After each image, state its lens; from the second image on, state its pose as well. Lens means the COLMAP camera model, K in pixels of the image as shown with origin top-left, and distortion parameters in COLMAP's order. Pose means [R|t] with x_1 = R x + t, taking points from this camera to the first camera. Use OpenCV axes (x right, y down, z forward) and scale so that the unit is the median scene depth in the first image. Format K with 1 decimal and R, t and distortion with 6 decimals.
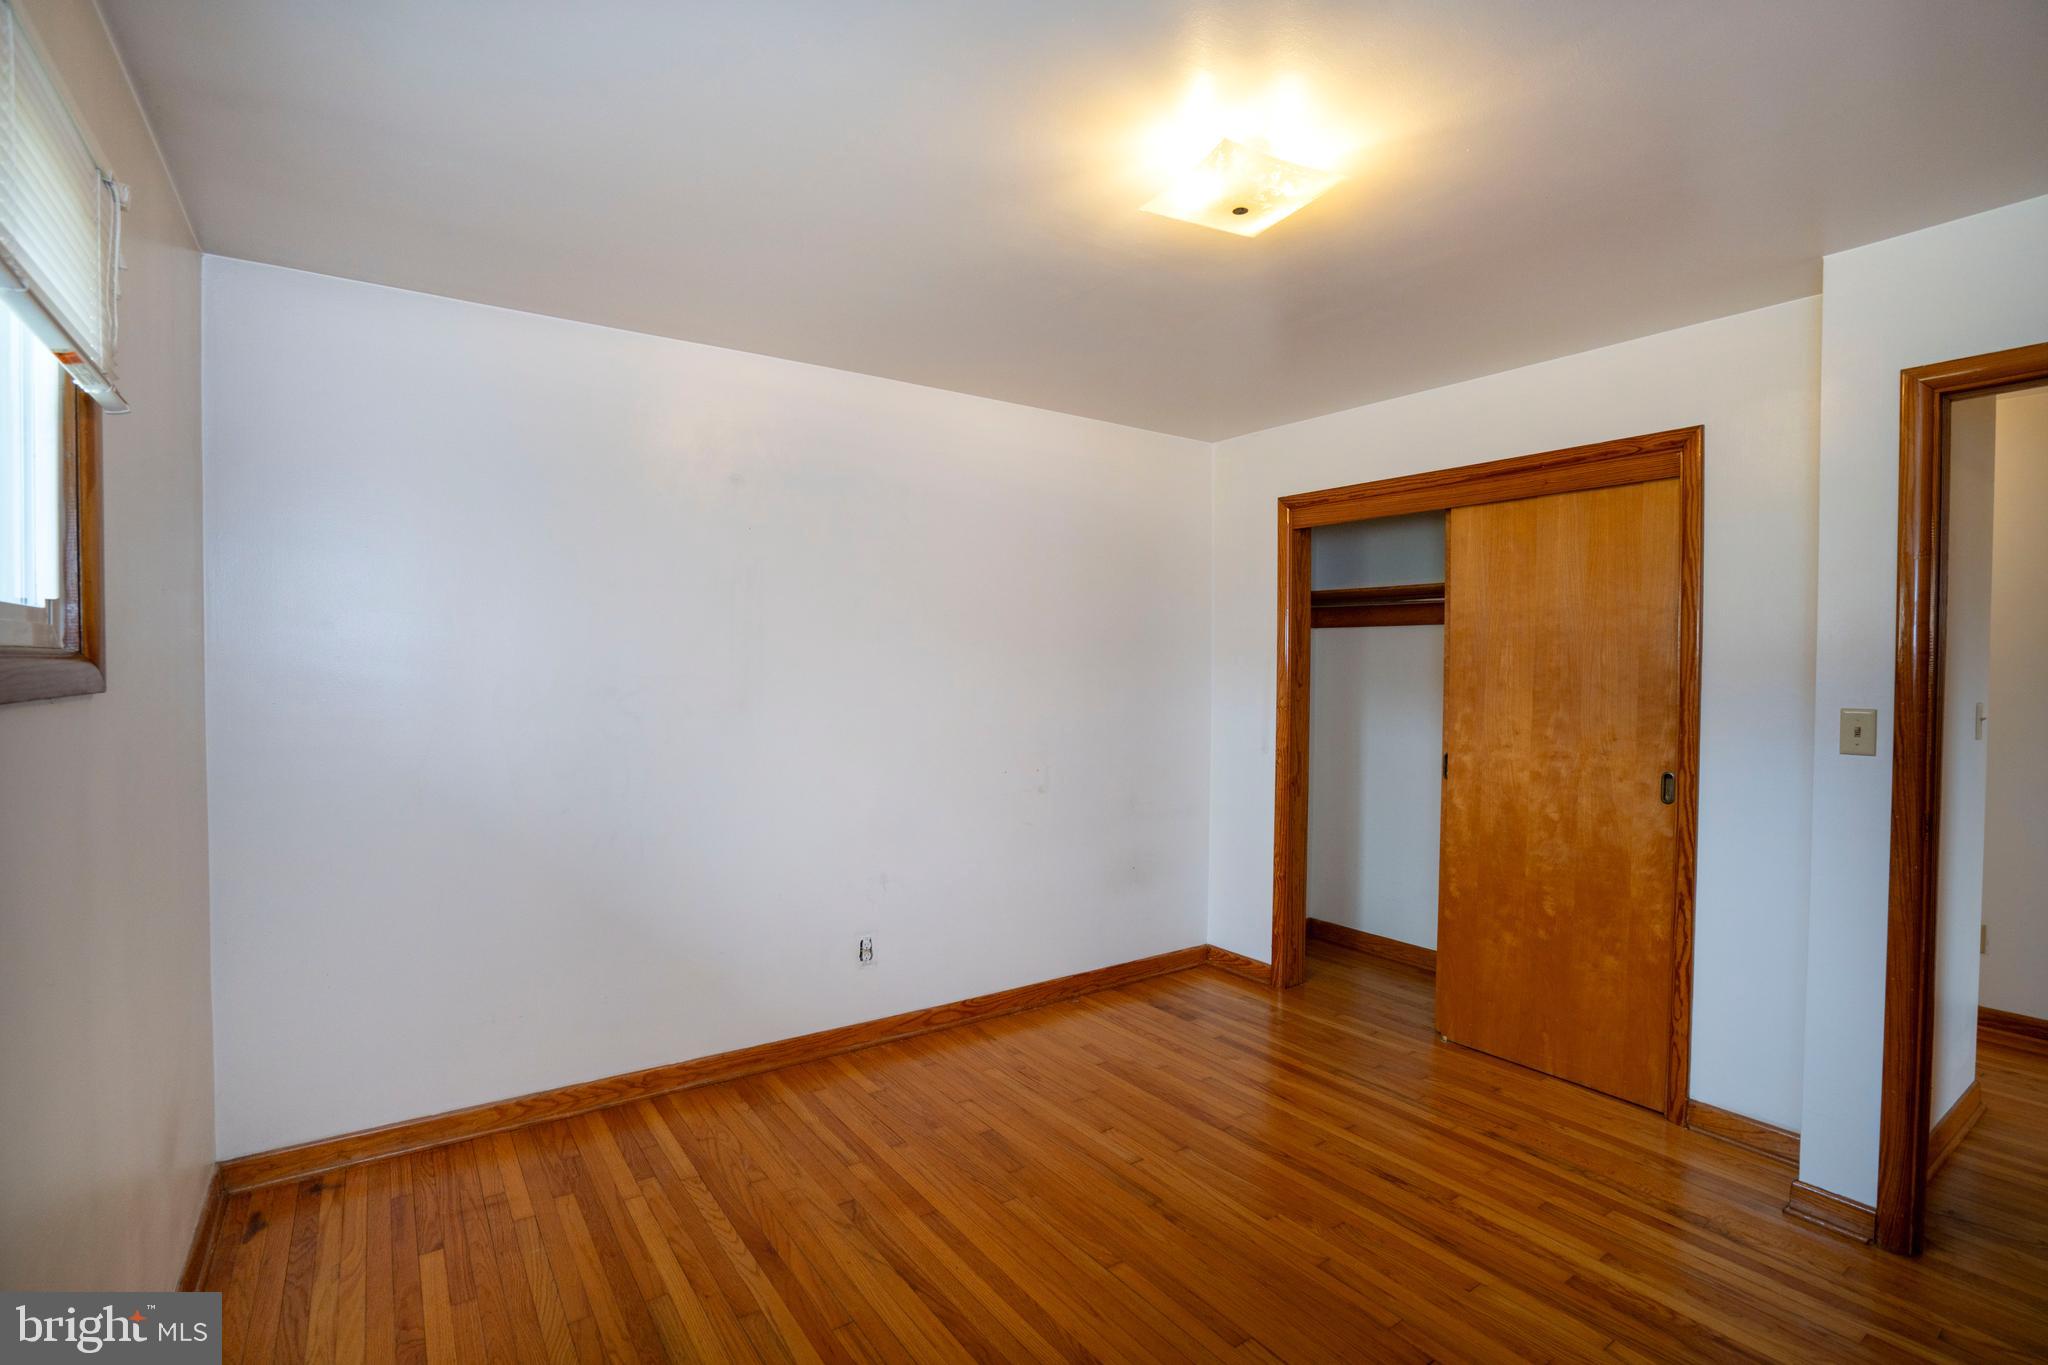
lens RADIAL K [[941.2, 0, 1020.2], [0, 941.2, 687.1], [0, 0, 1]] dist [-0.055678, 0.021132]
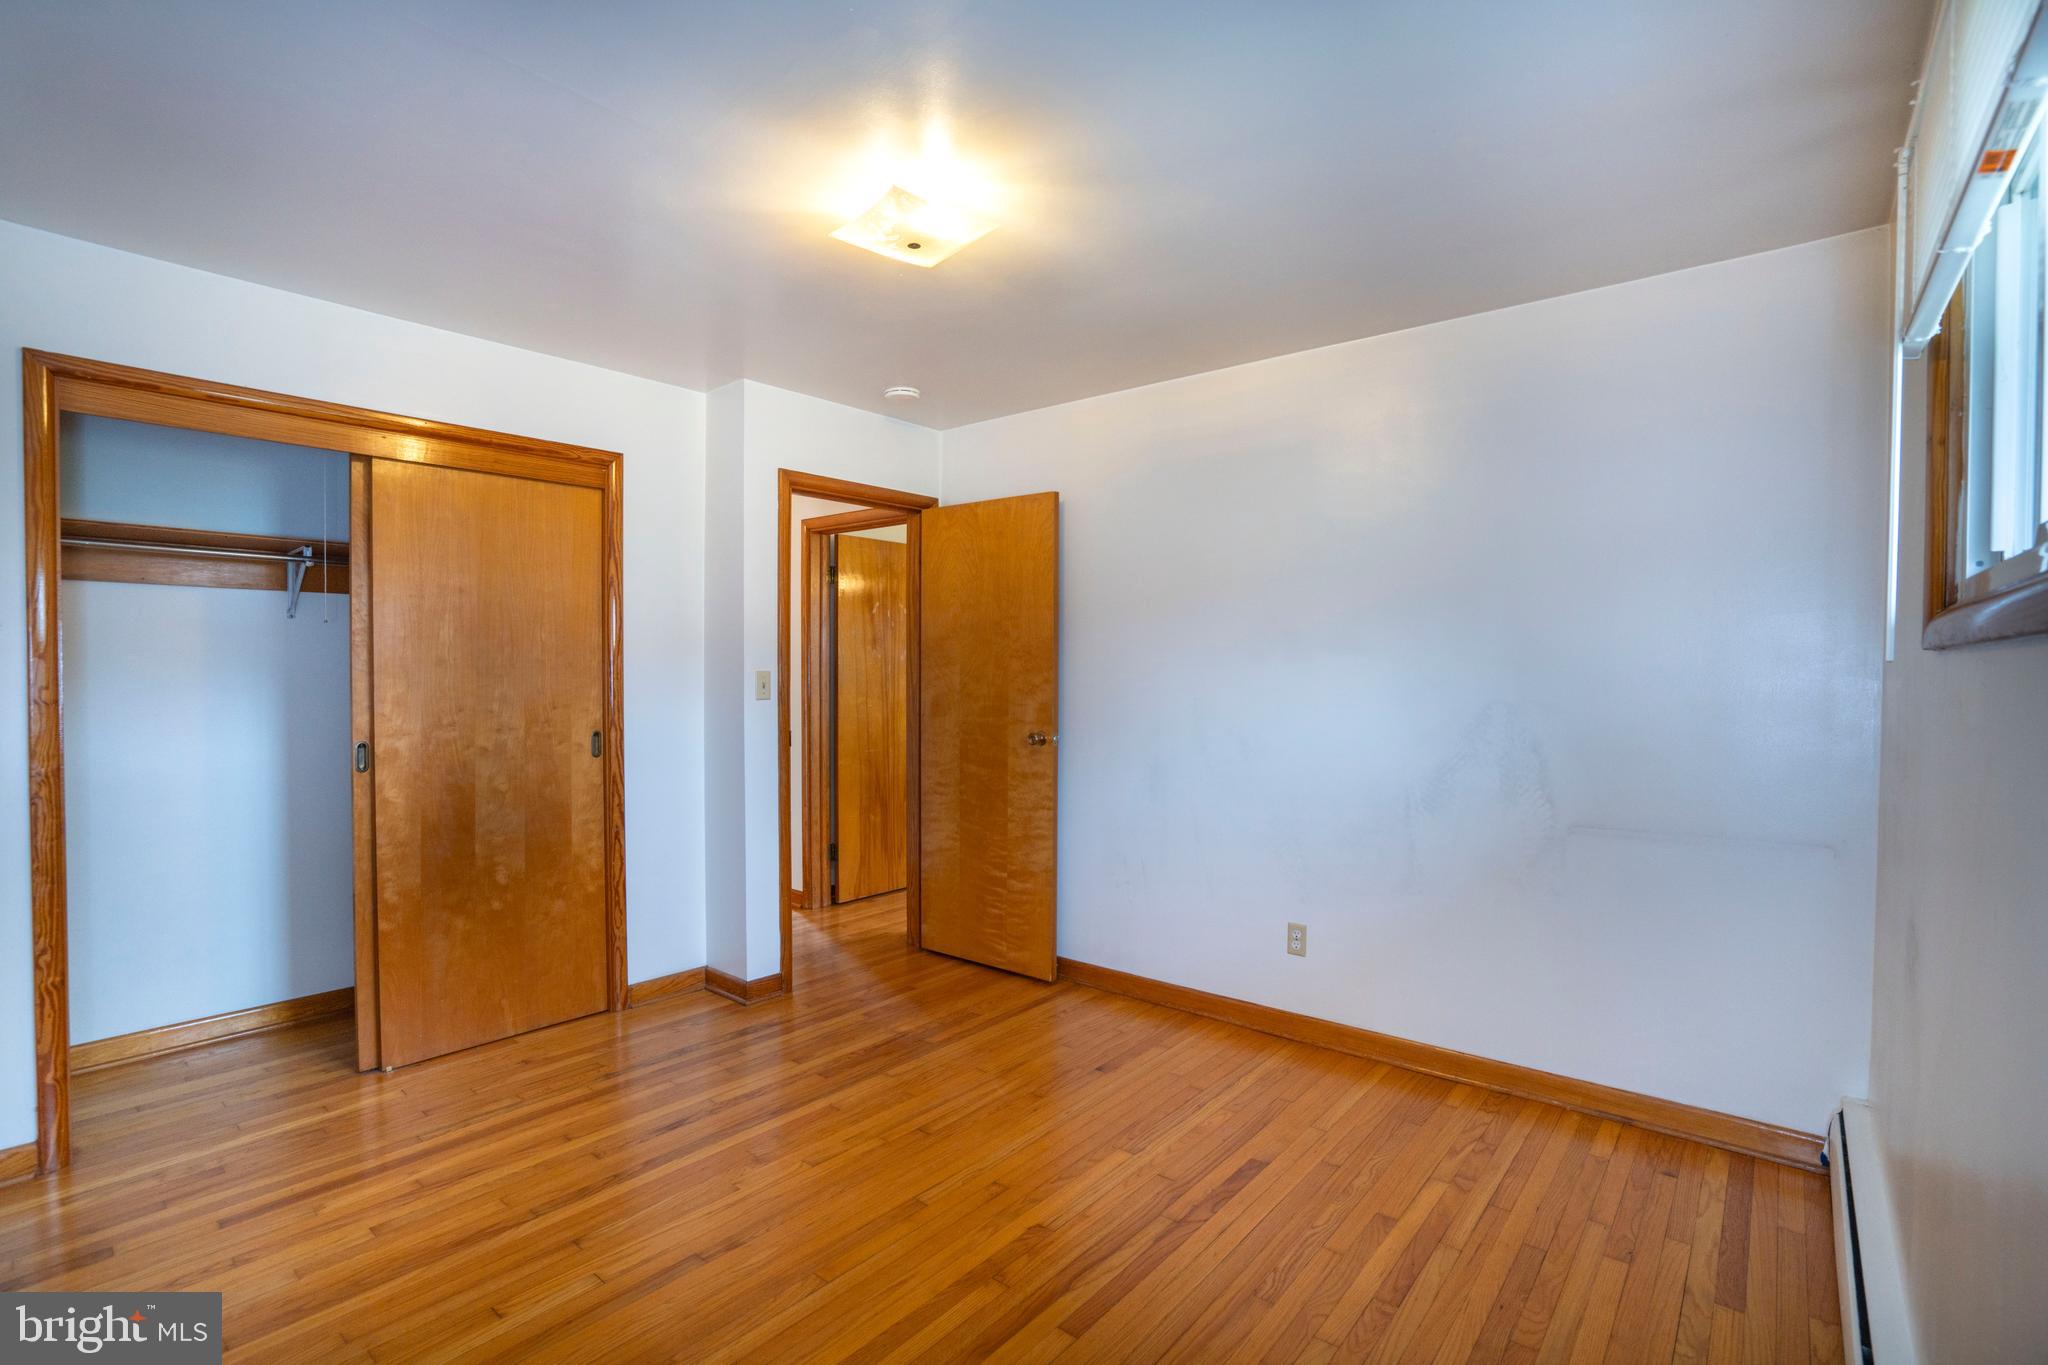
lens RADIAL K [[948.4, 0, 1017.5], [0, 948.4, 686.3], [0, 0, 1]] dist [-0.063467, 0.028703]
pose [[-0.255319, -0.027925, 0.966453, -0.585041], [0.014829, 0.999352, 0.032793, 0.001319], [-0.966743, 0.022704, -0.254740, 0.723058]]
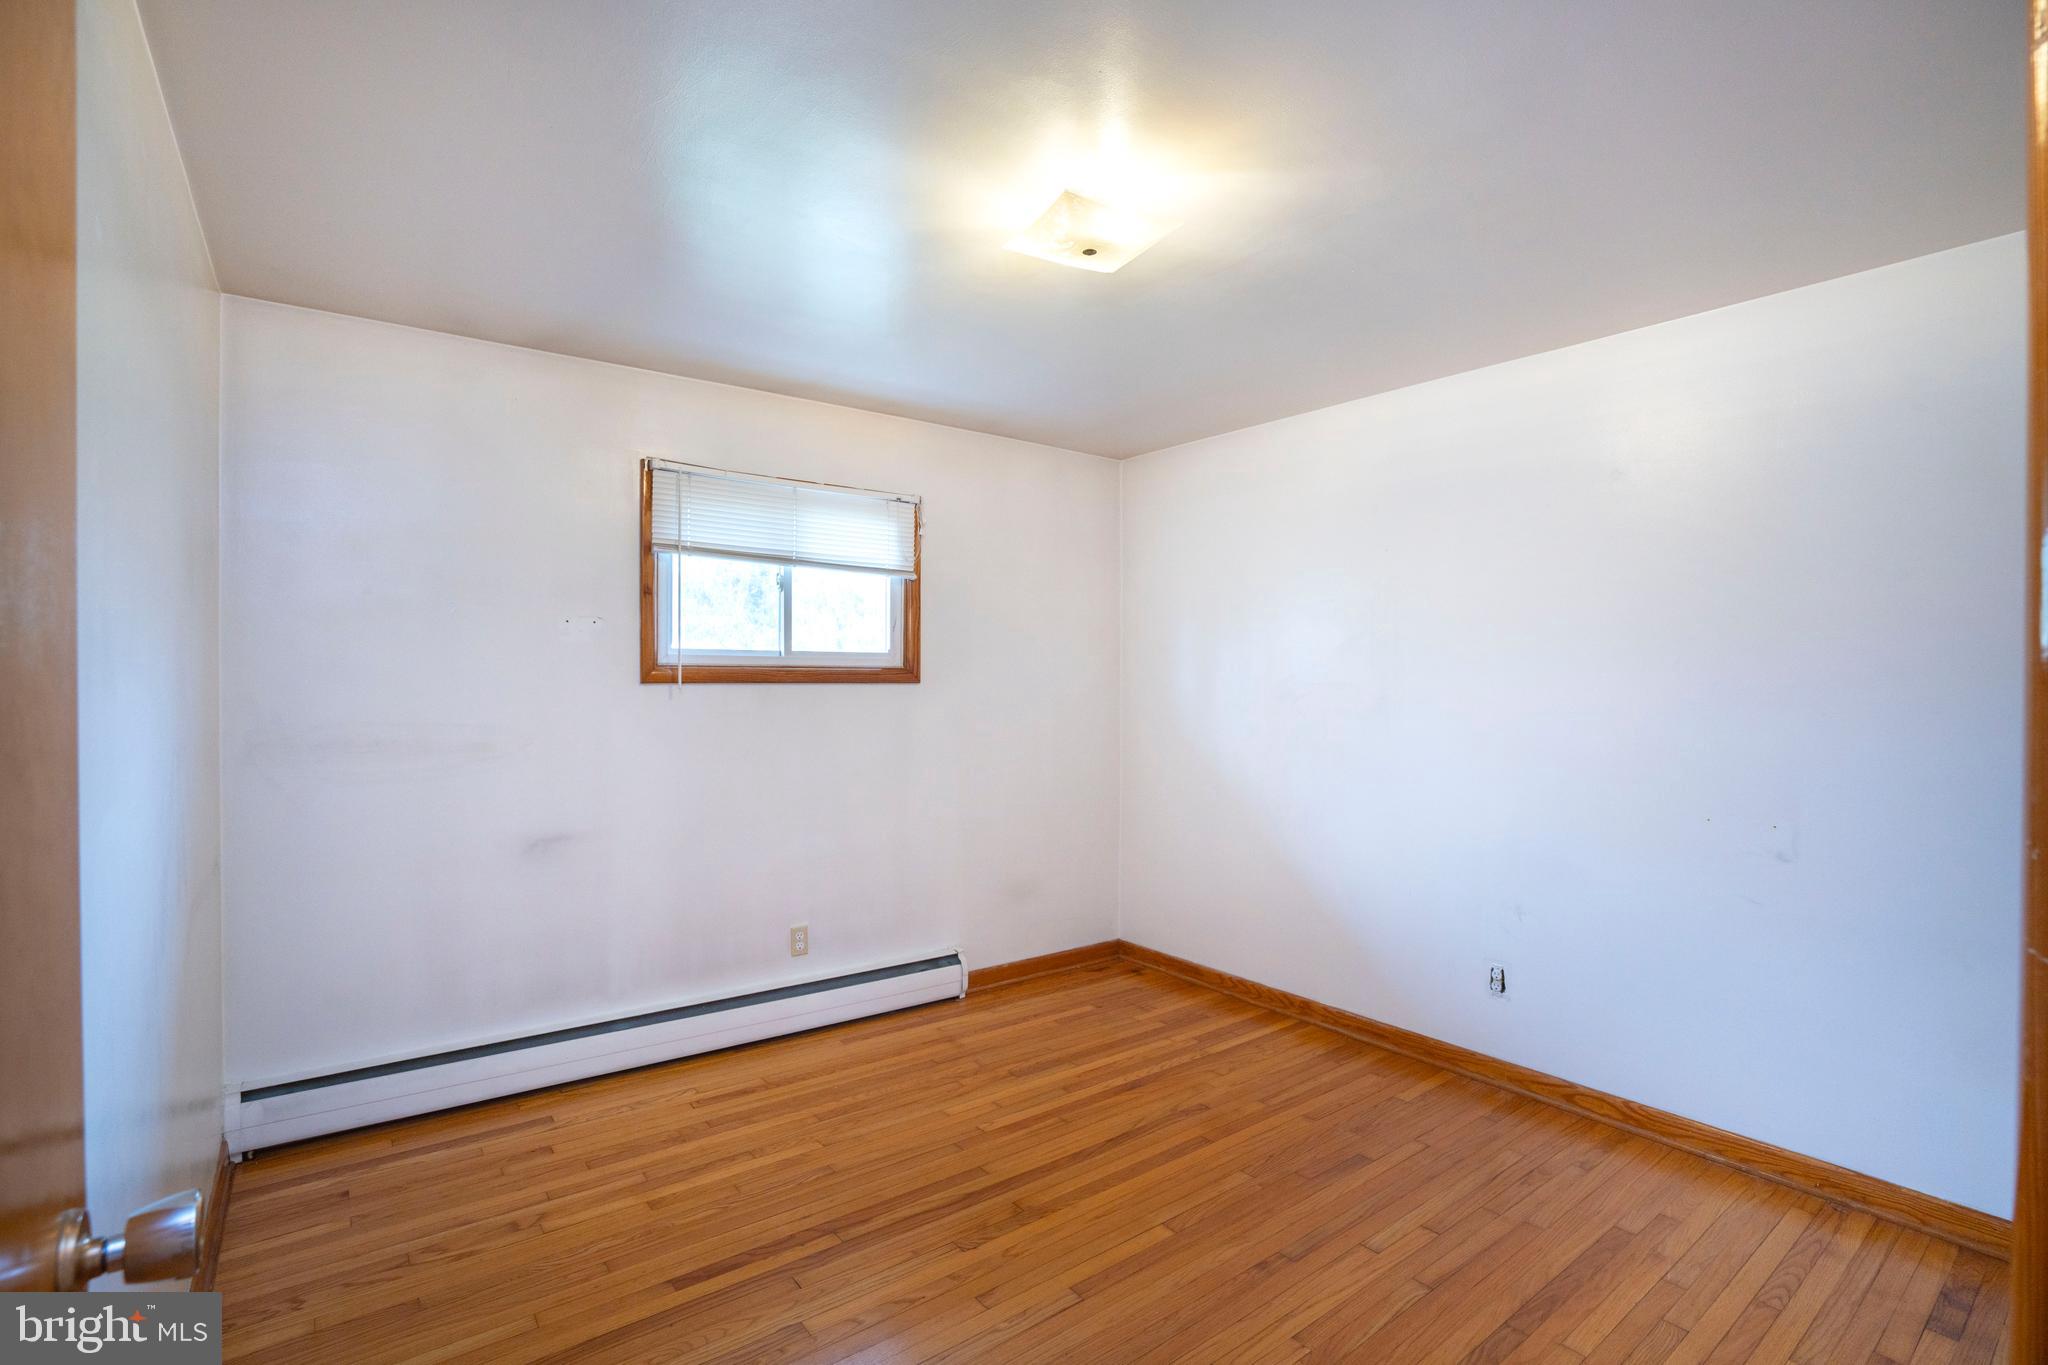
lens RADIAL K [[948.4, 0, 1017.5], [0, 948.4, 686.3], [0, 0, 1]] dist [-0.063467, 0.028703]
pose [[0.035543, 0.001174, -0.999367, 0.825913], [-0.022770, 0.999741, 0.000364, -0.001352], [0.999109, 0.022743, 0.035561, 0.538920]]
